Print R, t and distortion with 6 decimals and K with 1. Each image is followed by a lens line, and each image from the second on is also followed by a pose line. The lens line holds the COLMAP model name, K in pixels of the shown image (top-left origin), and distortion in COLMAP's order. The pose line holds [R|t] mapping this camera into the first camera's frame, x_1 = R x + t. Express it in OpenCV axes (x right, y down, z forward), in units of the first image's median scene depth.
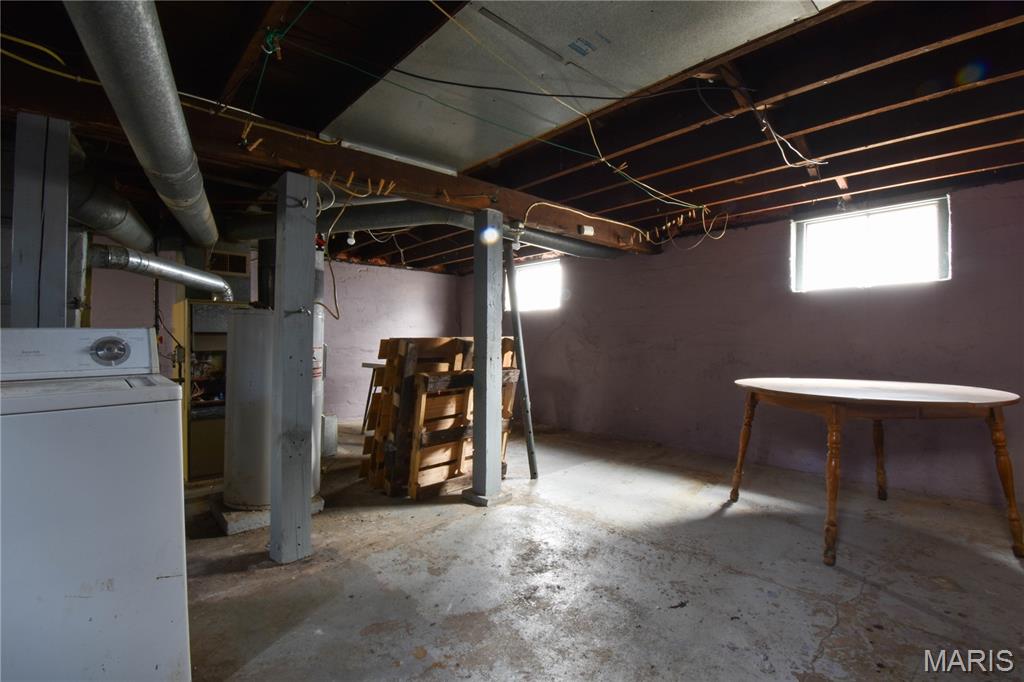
lens RADIAL K [[457.9, 0, 519.7], [0, 457.9, 333.9], [0, 0, 1]] dist [0.022443, -0.024942]
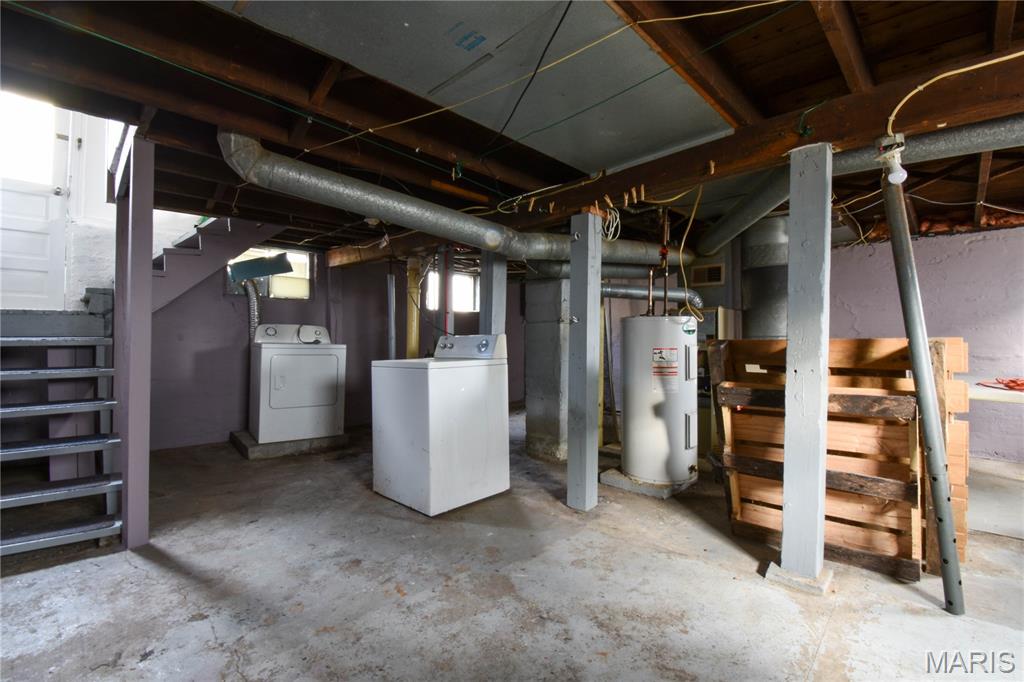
lens RADIAL K [[457.9, 0, 519.7], [0, 457.9, 333.9], [0, 0, 1]] dist [0.022443, -0.024942]
pose [[0.047056, -0.008846, -0.998853, 0.824278], [0.008416, 0.999929, -0.008459, 0.001920], [0.998857, -0.008009, 0.047127, 0.783734]]
